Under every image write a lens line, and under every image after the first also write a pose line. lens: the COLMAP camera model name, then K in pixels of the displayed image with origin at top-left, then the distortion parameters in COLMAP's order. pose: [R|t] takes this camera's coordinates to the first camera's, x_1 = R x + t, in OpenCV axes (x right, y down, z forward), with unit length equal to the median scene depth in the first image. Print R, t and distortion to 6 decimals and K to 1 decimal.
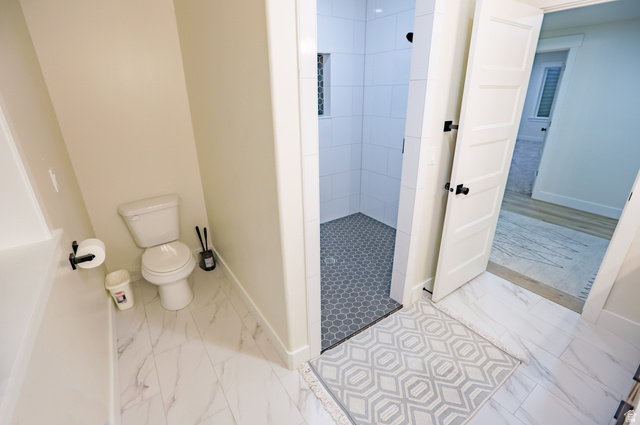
lens RADIAL K [[292.1, 0, 322.0], [0, 292.1, 210.7], [0, 0, 1]] dist [-0.029253, 0.002035]
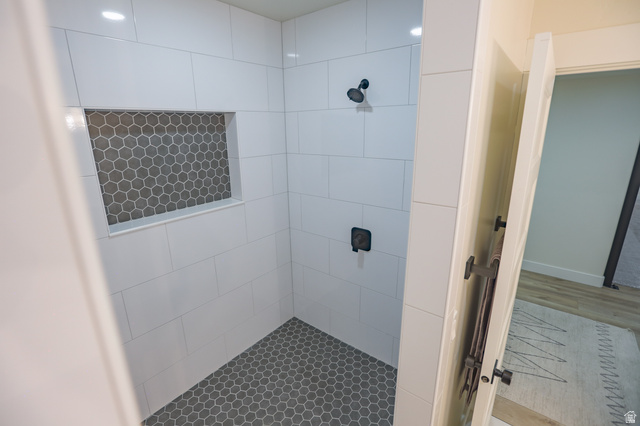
lens RADIAL K [[292.1, 0, 317.5], [0, 292.1, 213.0], [0, 0, 1]] dist [-0.029253, 0.002035]
pose [[0.960471, -0.079042, 0.266923, 0.013214], [0.107163, 0.989933, -0.092464, -0.218271], [-0.256927, 0.117413, 0.959272, 0.315917]]
